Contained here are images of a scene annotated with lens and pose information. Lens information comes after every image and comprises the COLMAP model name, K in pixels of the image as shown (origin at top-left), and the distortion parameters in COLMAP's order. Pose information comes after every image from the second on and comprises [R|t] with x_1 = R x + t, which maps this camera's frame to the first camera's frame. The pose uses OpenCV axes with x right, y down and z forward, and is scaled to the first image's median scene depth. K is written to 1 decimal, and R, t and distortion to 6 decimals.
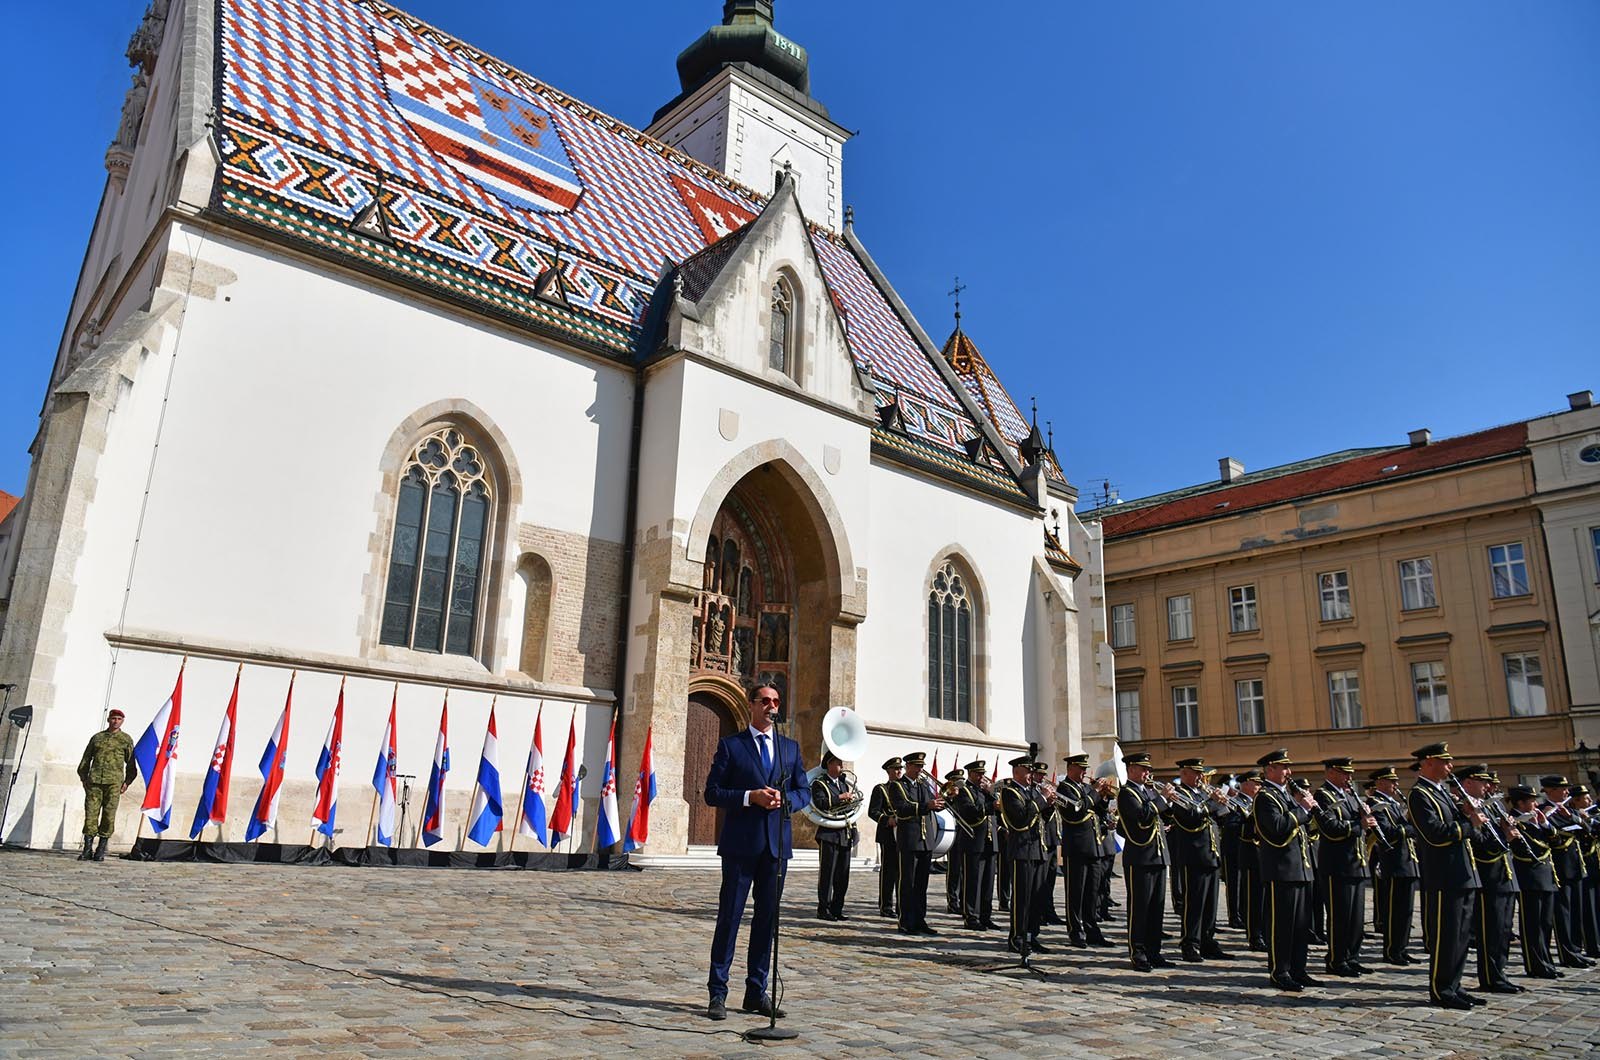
lens RADIAL K [[1128.6, 0, 834.7], [0, 1128.6, 502.4], [0, 0, 1]] dist [-0.037117, 0.000317]
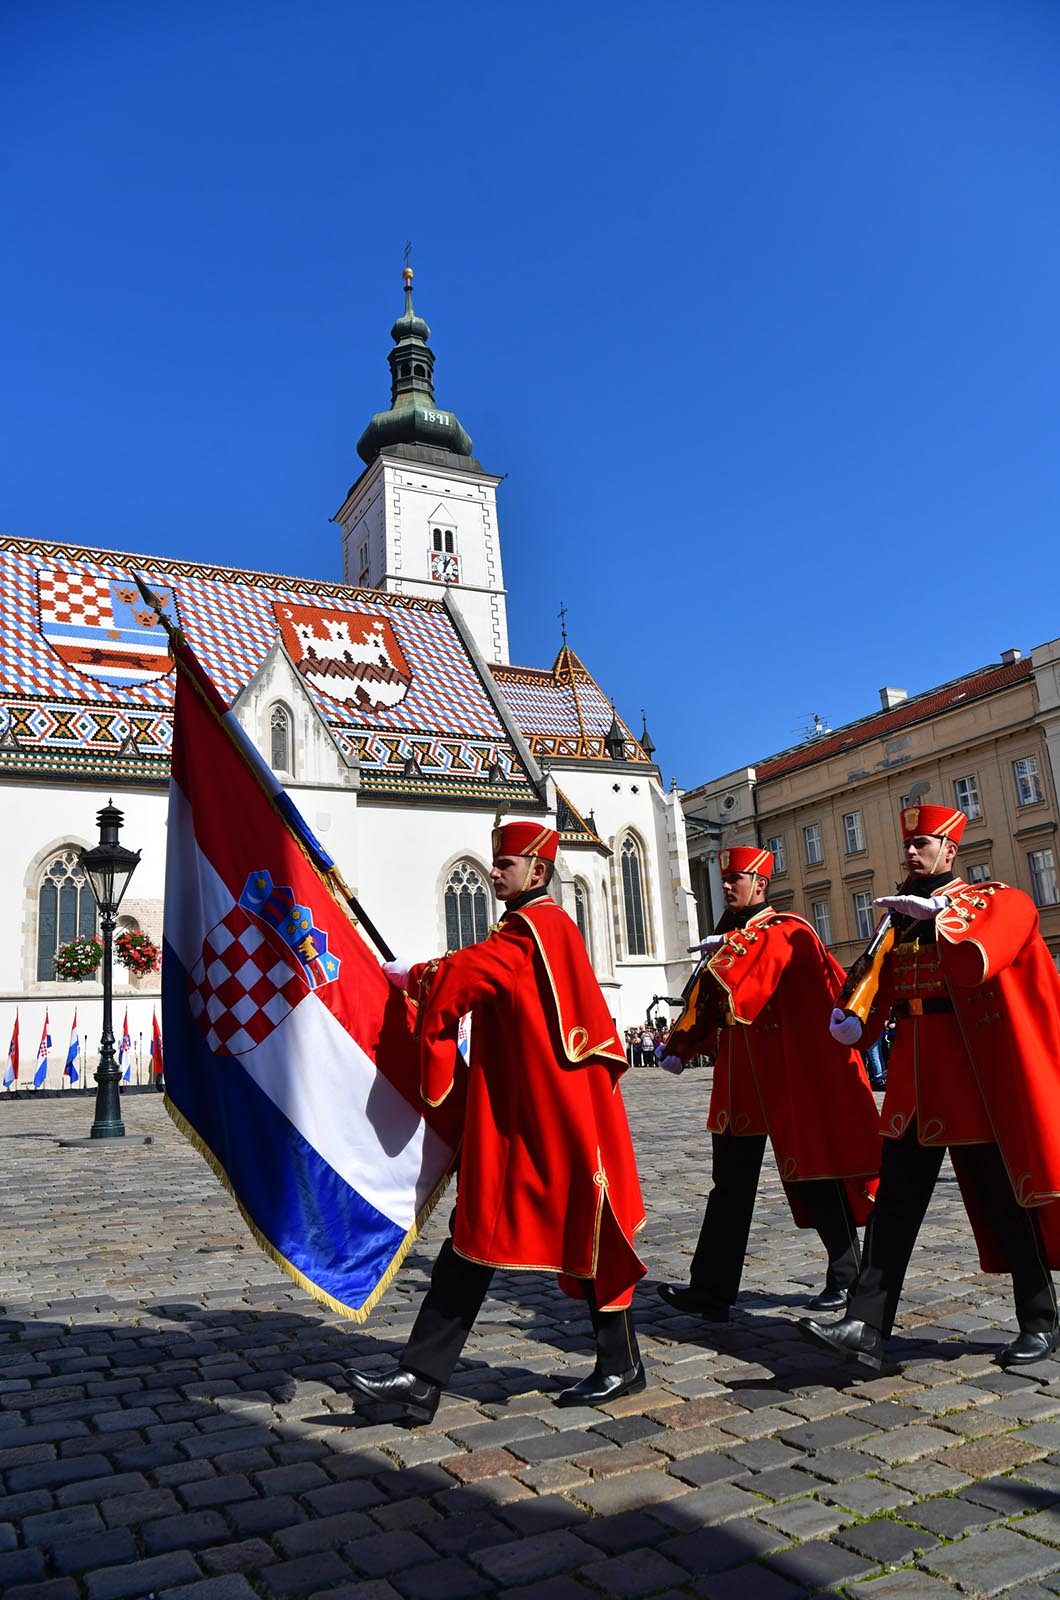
lens RADIAL K [[1128.6, 0, 525.2], [0, 1128.6, 800.7], [0, 0, 1]] dist [-0.037117, 0.000317]
pose [[0.962906, -0.143159, -0.228728, 0.522147], [0.157476, 0.986473, 0.045523, -0.077967], [0.219117, -0.079854, 0.972425, -0.365476]]
